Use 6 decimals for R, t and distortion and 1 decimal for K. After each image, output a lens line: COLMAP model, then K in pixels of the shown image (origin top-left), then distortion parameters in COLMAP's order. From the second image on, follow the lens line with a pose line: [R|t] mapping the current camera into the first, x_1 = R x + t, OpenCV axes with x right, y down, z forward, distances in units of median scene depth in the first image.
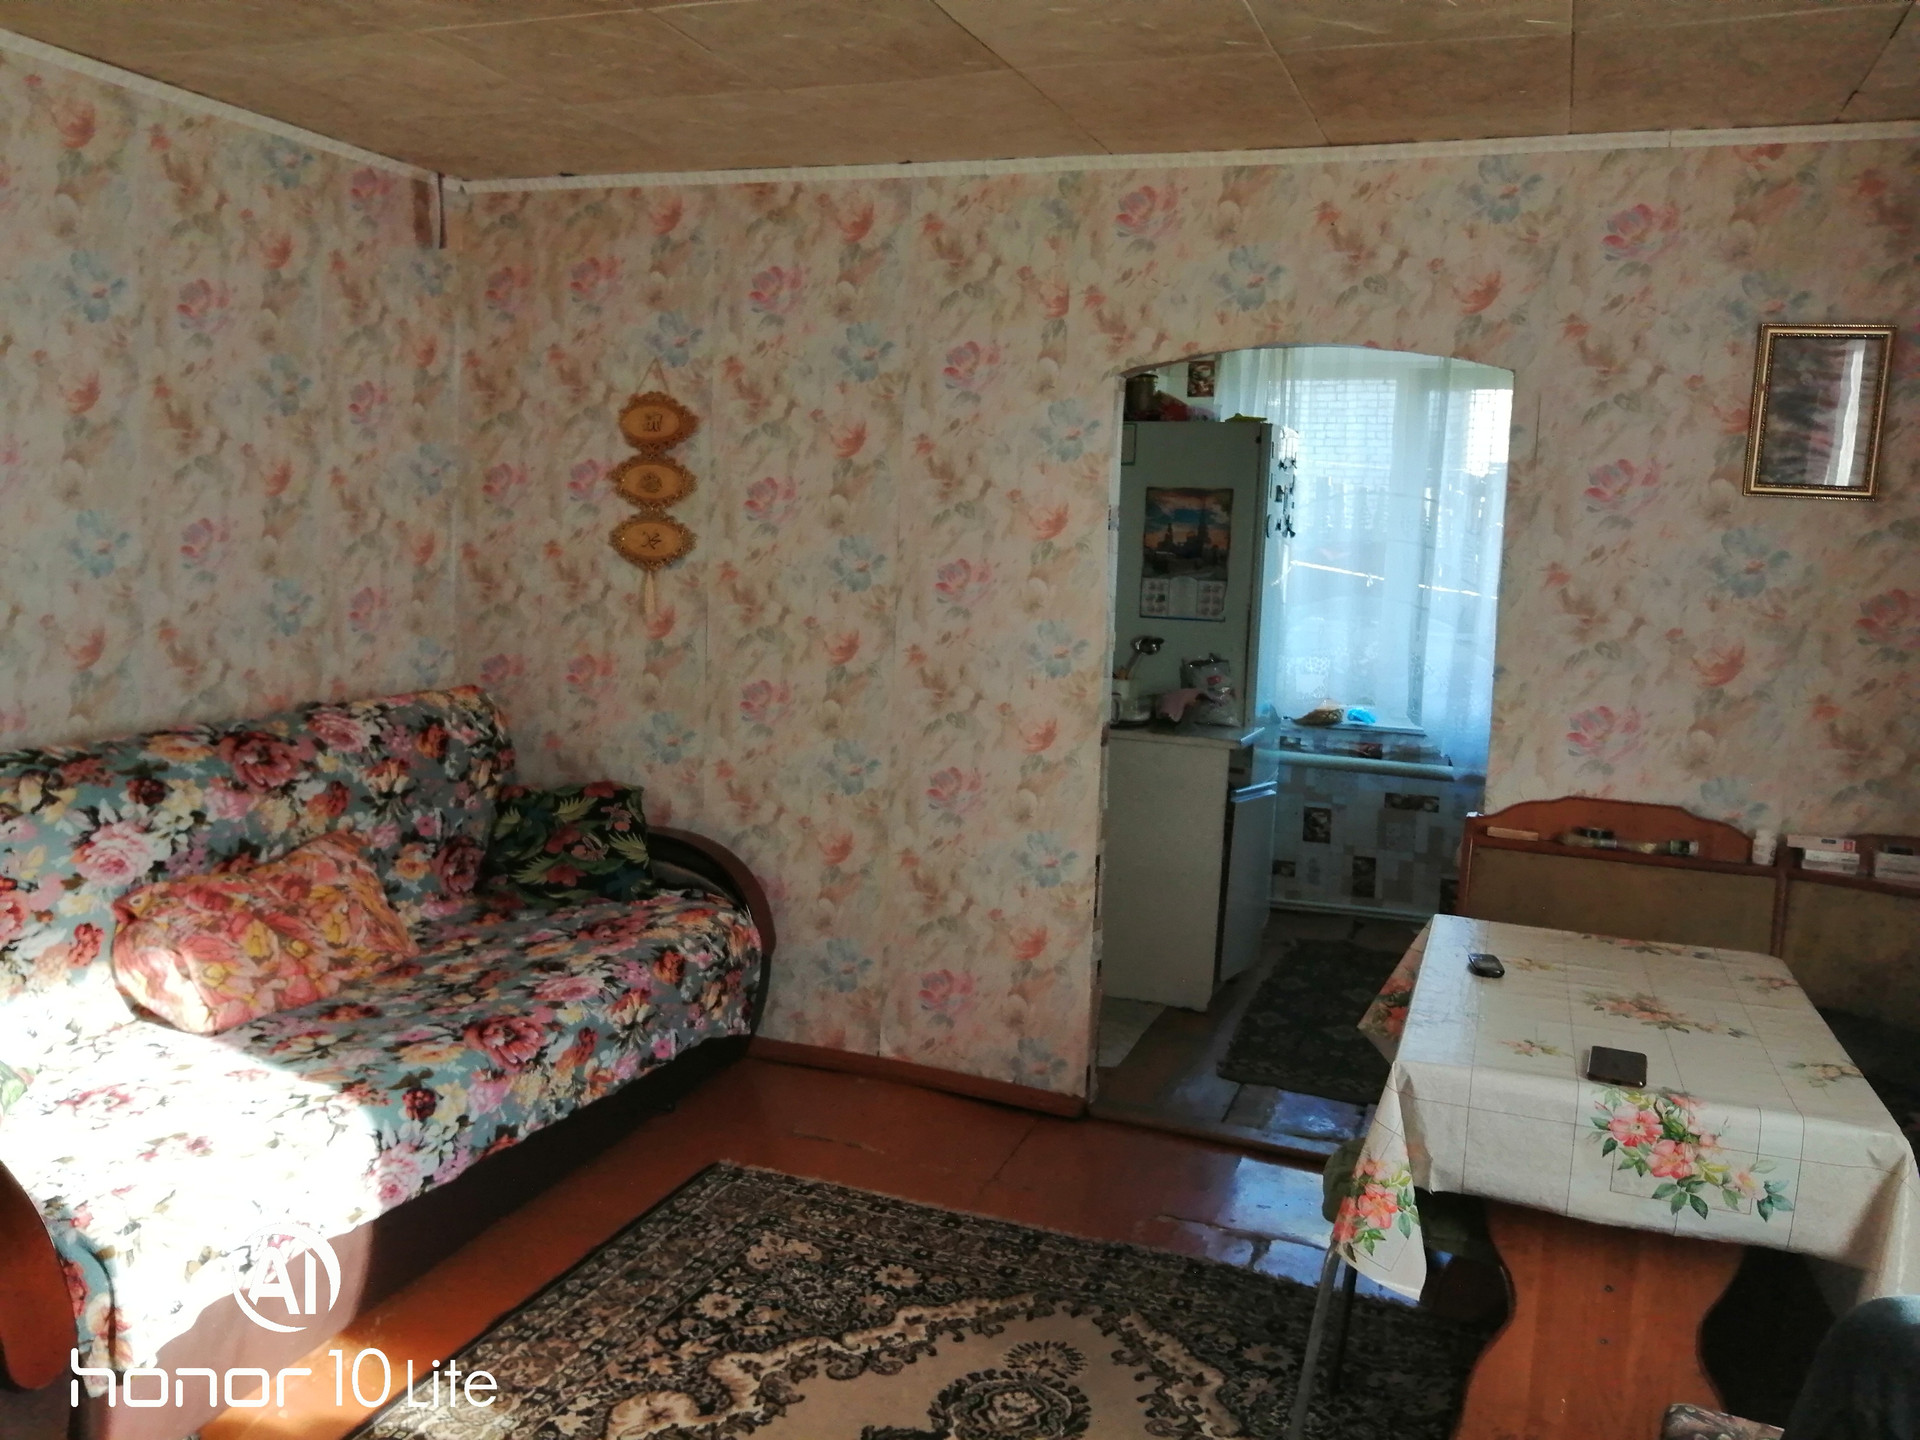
lens RADIAL K [[1500.2, 0, 960.0], [0, 1500.2, 720.0], [0, 0, 1]] dist [0.062231, -0.151574]
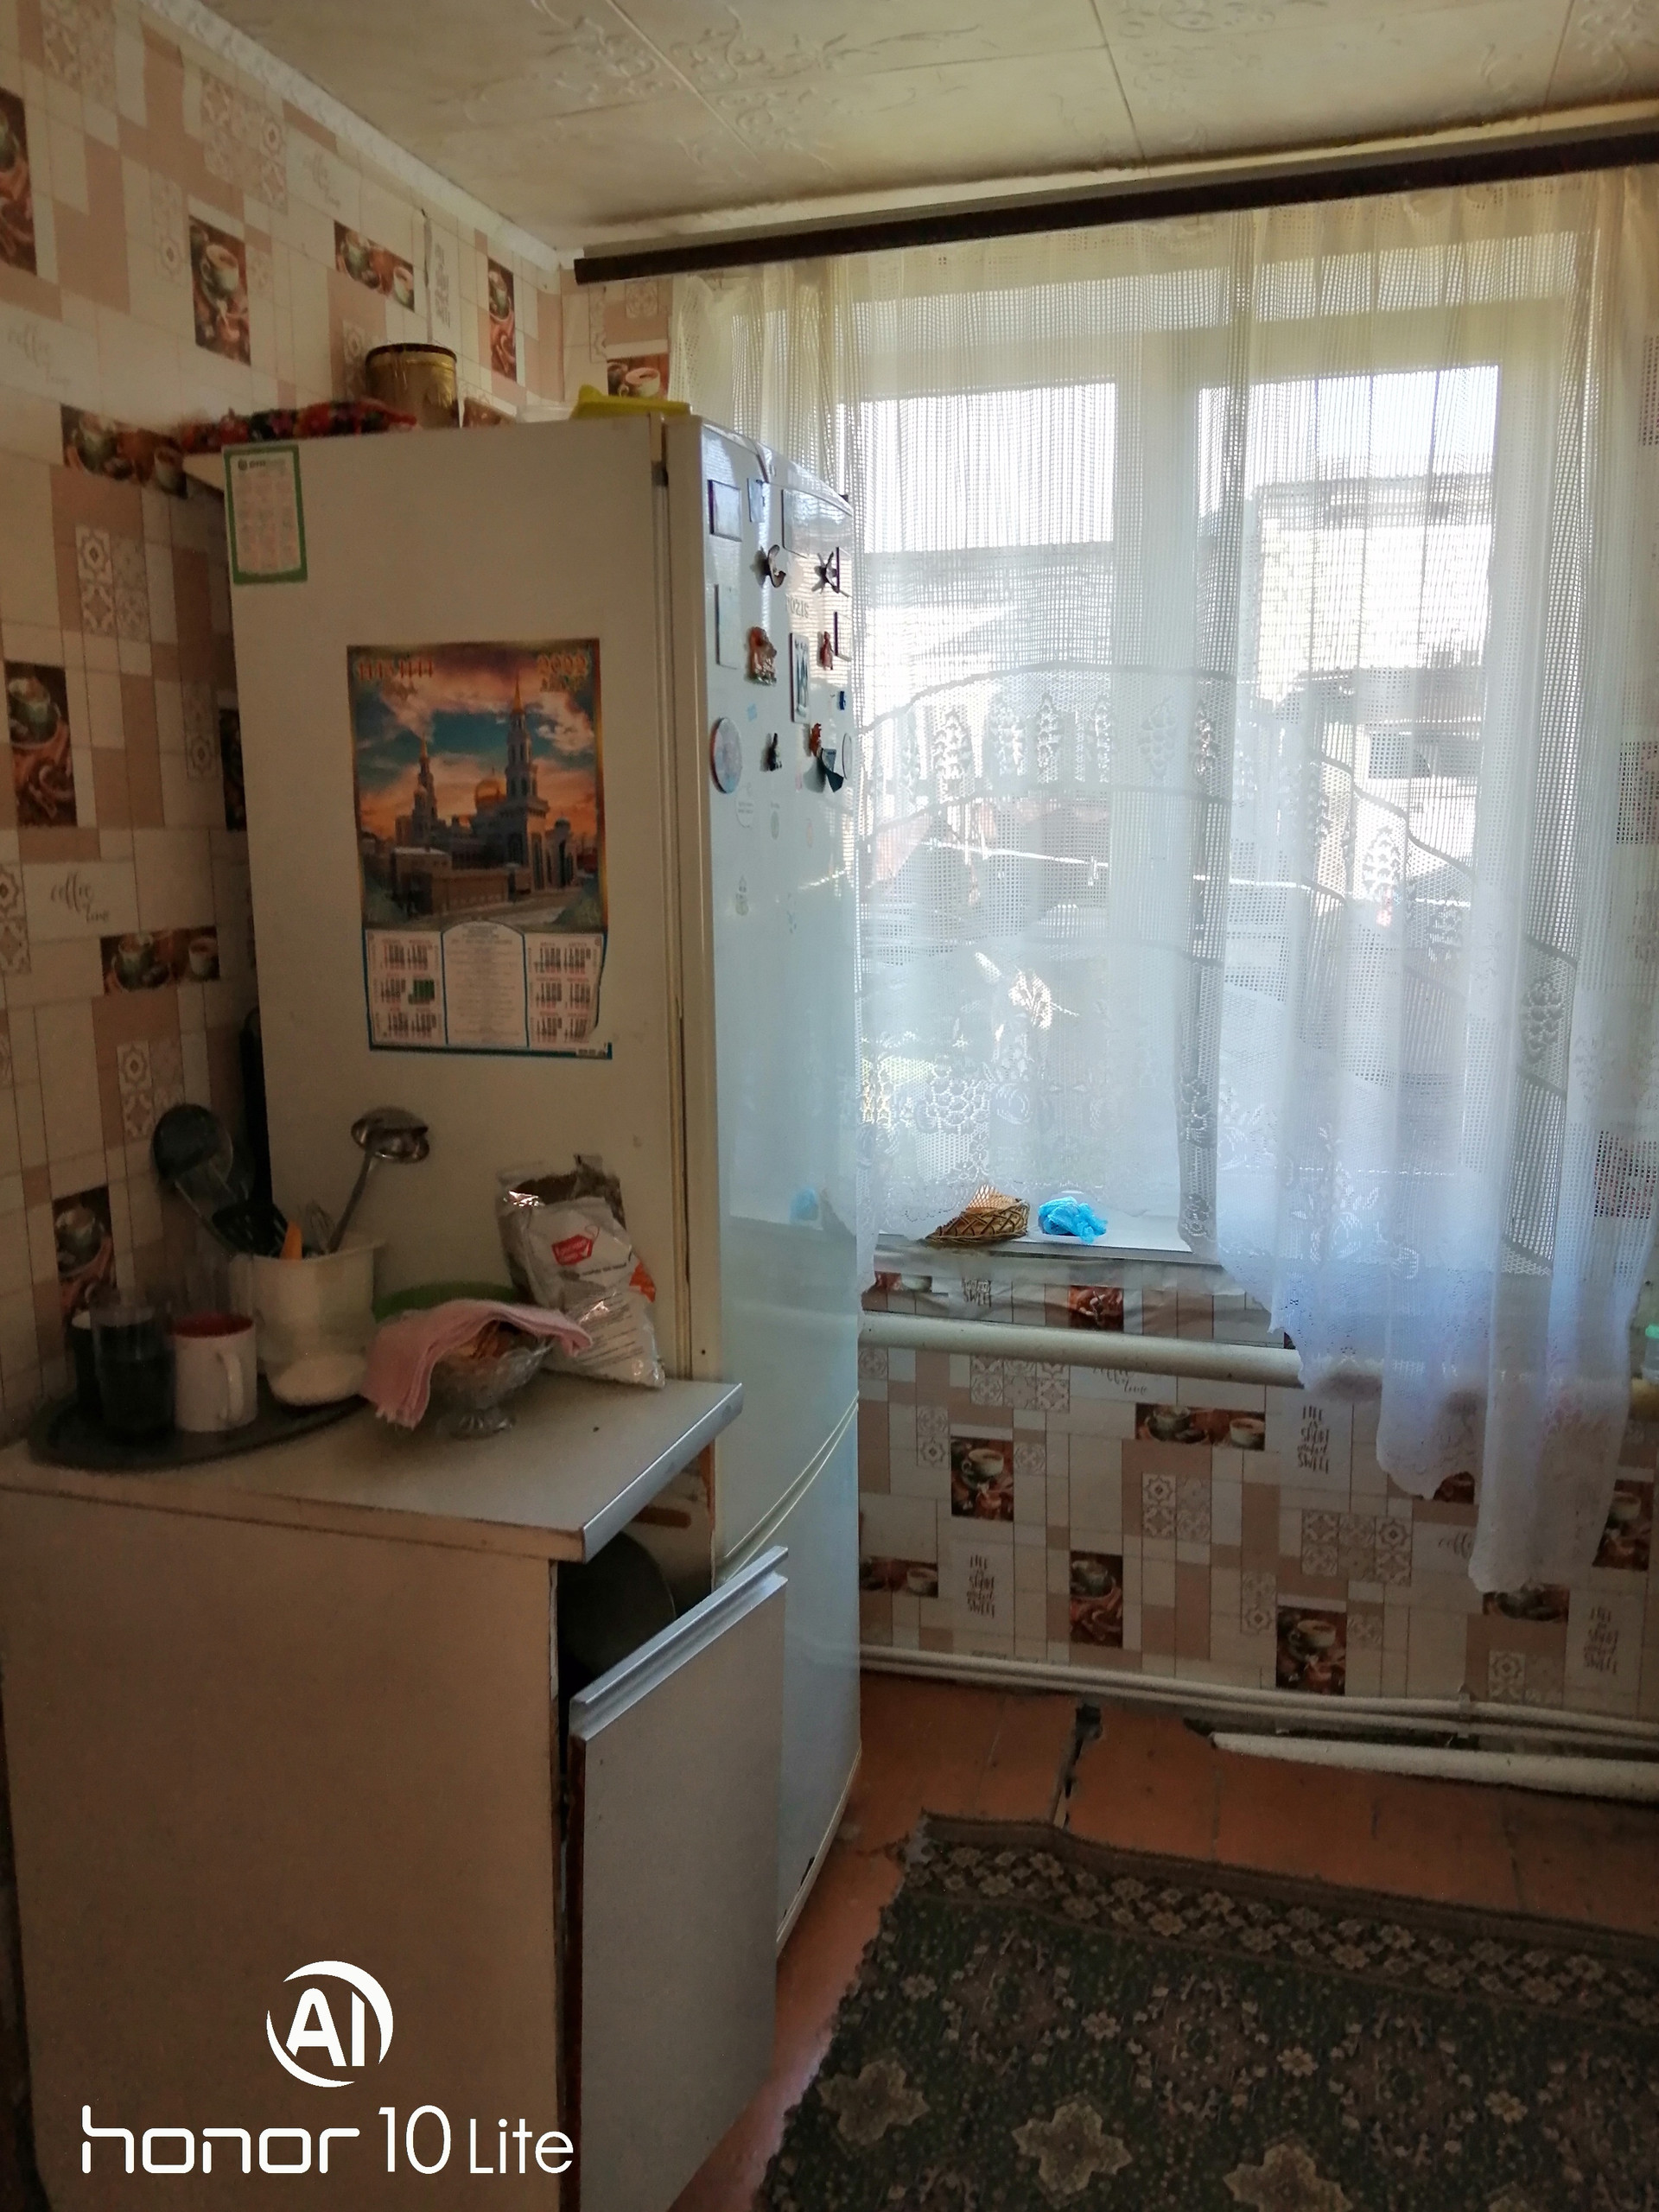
lens RADIAL K [[1830.8, 0, 822.2], [0, 1830.8, 1090.4], [0, 0, 1]] dist [0.049310, -0.060659]
pose [[0.994809, -0.053065, 0.086826, 0.165381], [0.050097, 0.998095, 0.036015, -0.062371], [-0.088572, -0.031478, 0.995572, 0.534900]]
